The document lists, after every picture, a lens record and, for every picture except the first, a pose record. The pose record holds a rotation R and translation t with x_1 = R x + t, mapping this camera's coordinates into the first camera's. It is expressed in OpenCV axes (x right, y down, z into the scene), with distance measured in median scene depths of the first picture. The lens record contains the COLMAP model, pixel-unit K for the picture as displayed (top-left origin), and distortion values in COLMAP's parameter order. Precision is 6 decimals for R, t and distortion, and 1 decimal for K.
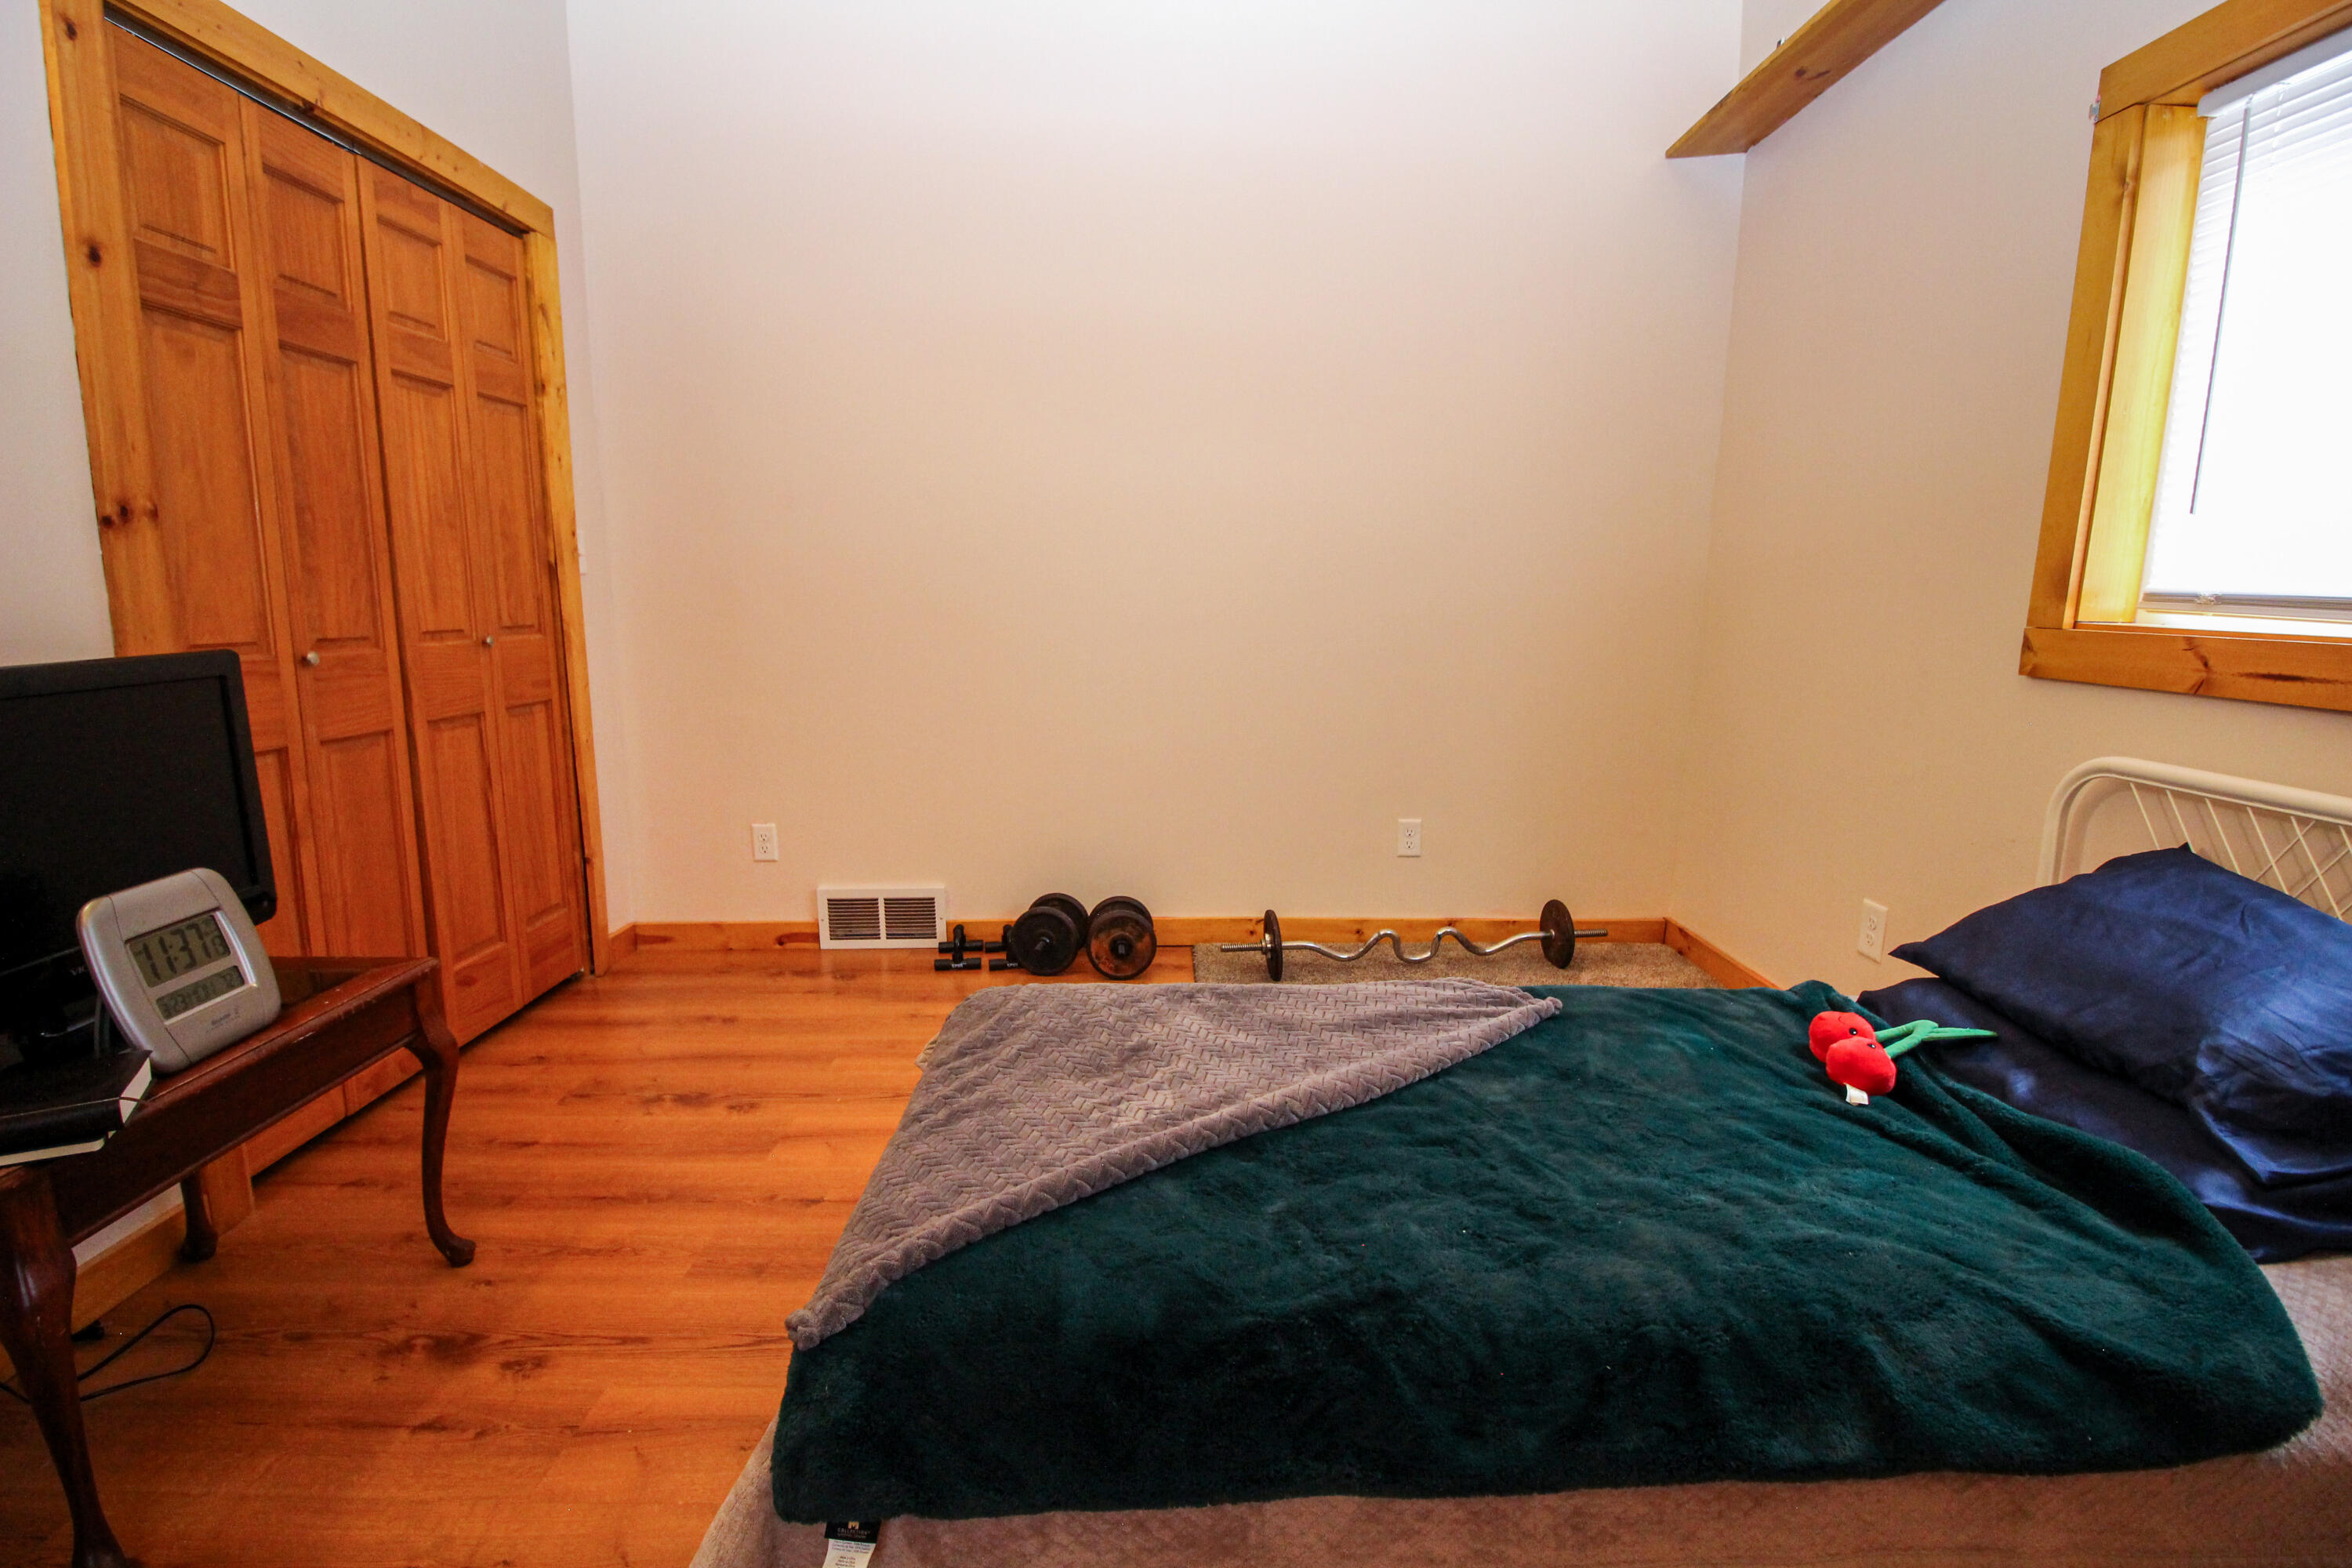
lens RADIAL K [[1089.6, 0, 1166.2], [0, 1089.6, 772.5], [0, 0, 1]] dist [-0.004564, -0.007597]
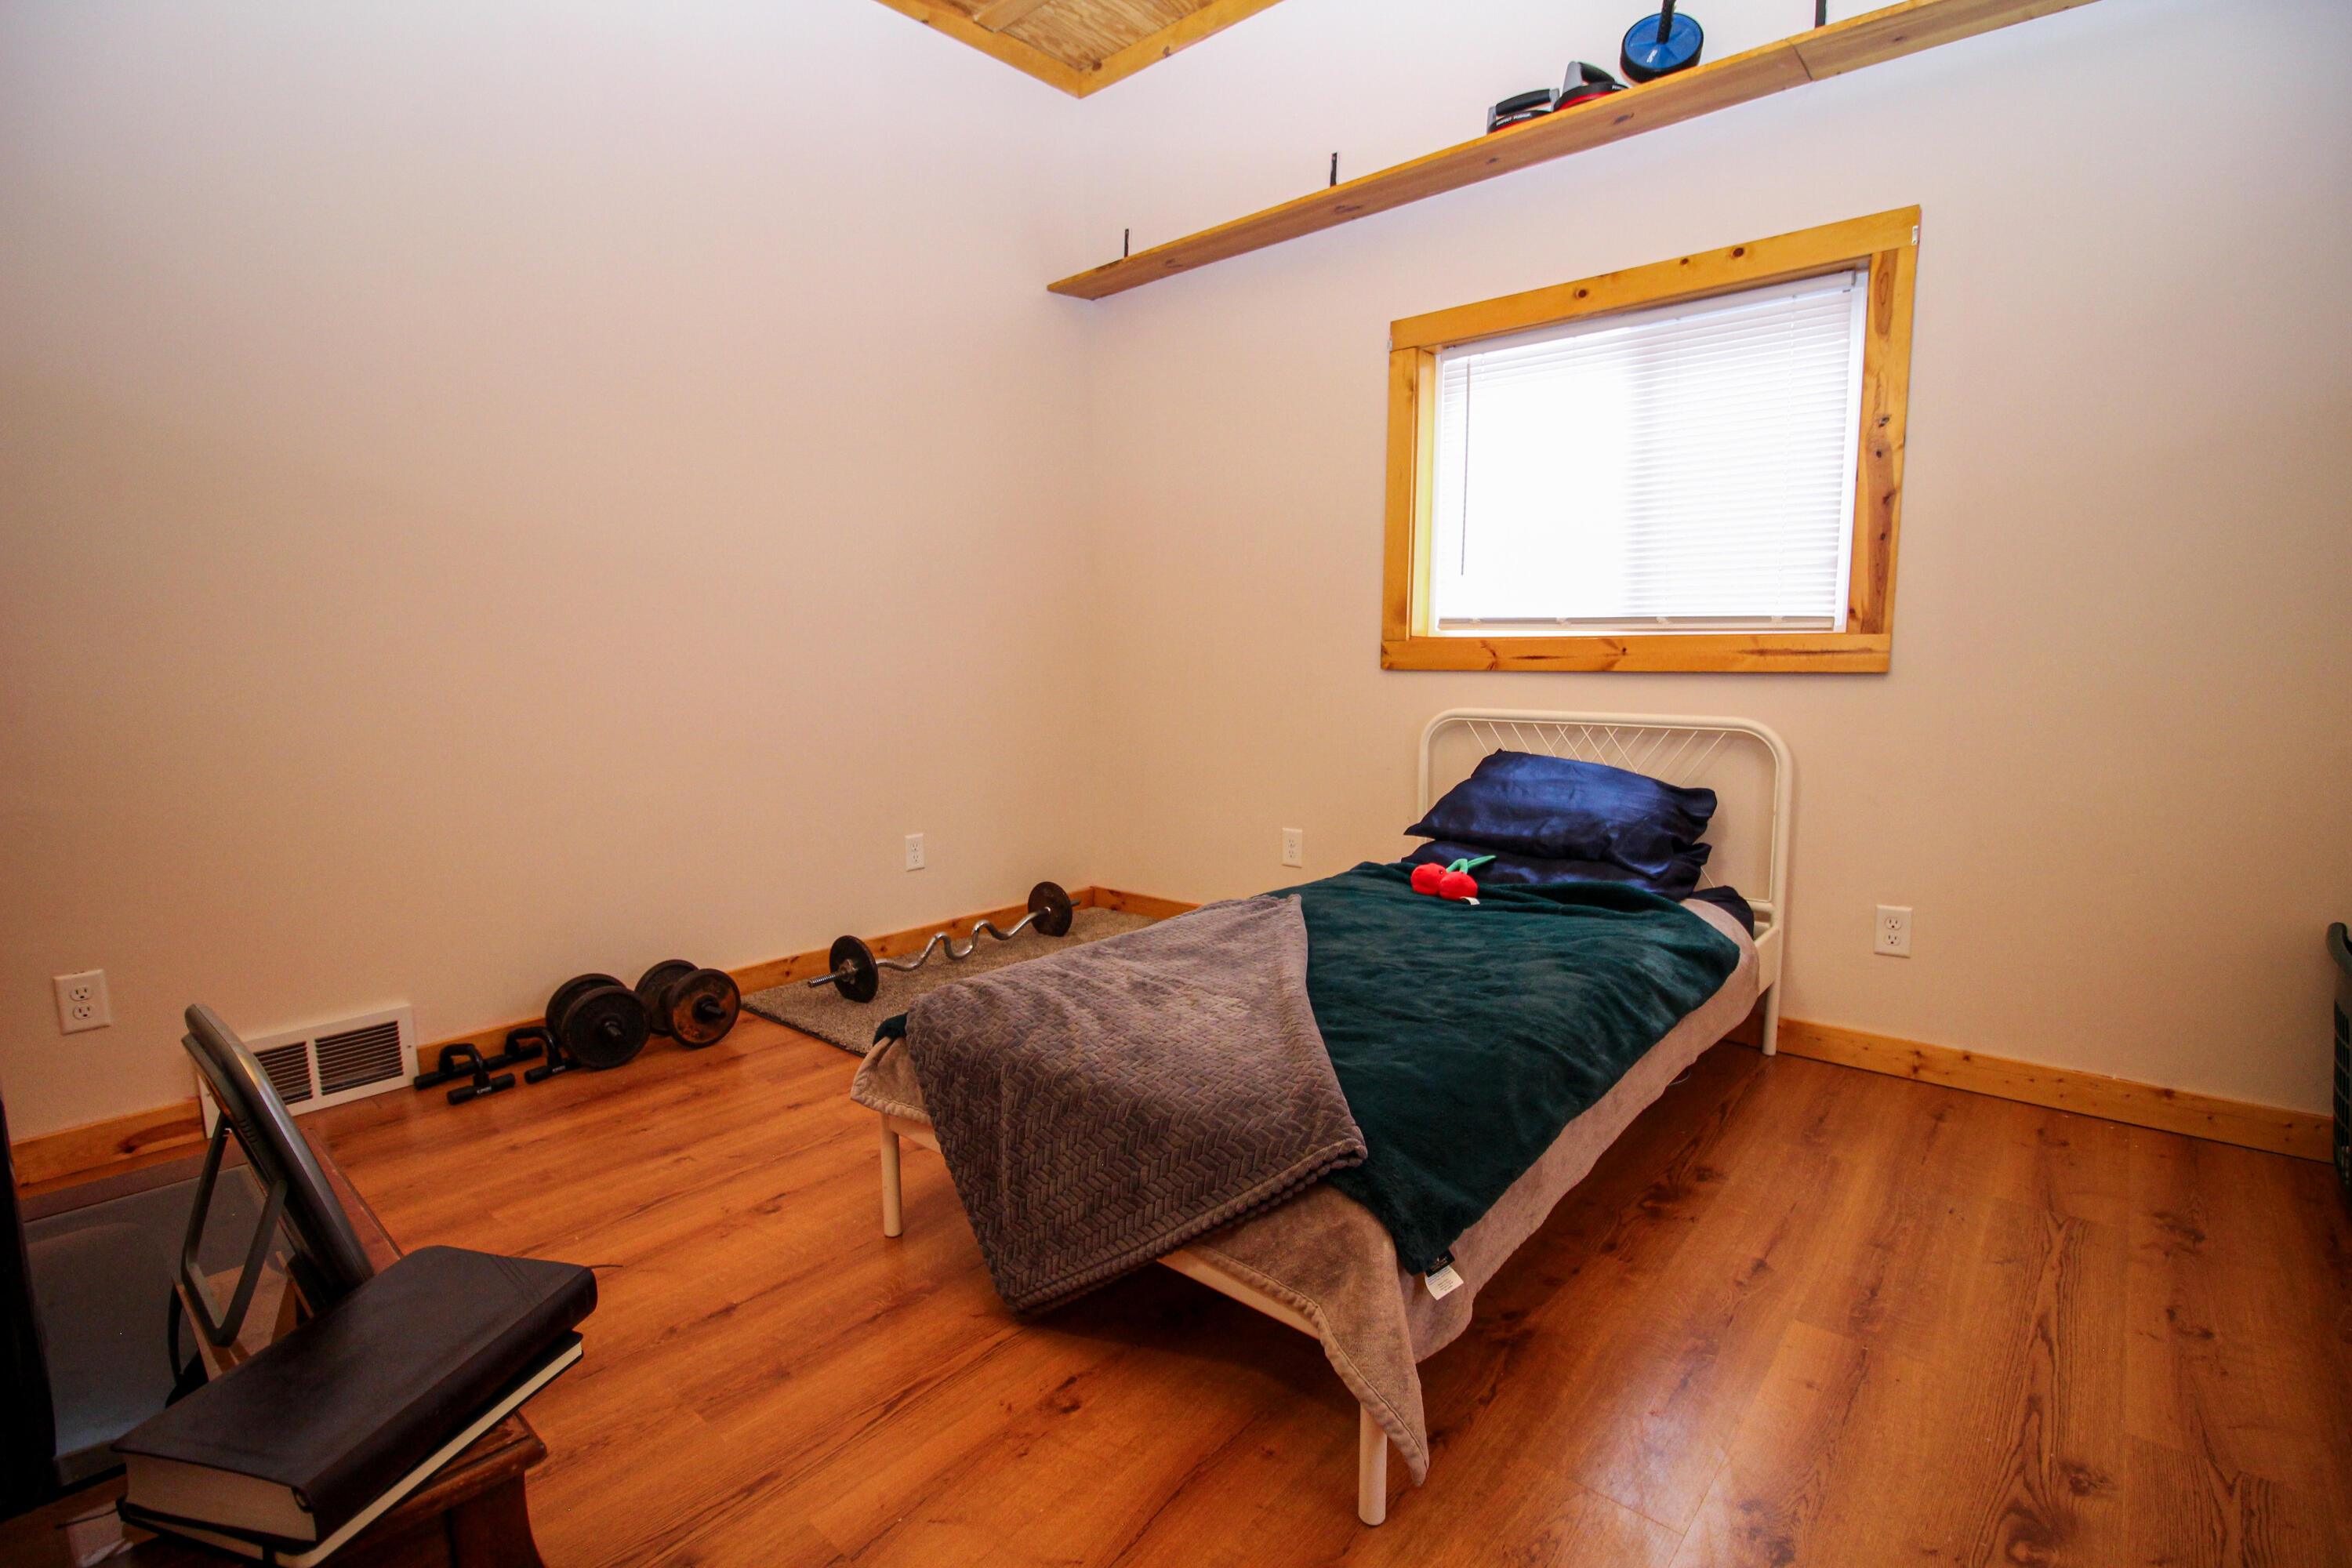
lens RADIAL K [[1089.6, 0, 1181.8], [0, 1089.6, 781.9], [0, 0, 1]] dist [-0.004564, -0.007597]
pose [[0.653675, -0.094905, 0.750801, -0.480028], [0.131240, 0.991289, 0.011041, 0.015934], [-0.745308, 0.091318, 0.660437, 0.095403]]
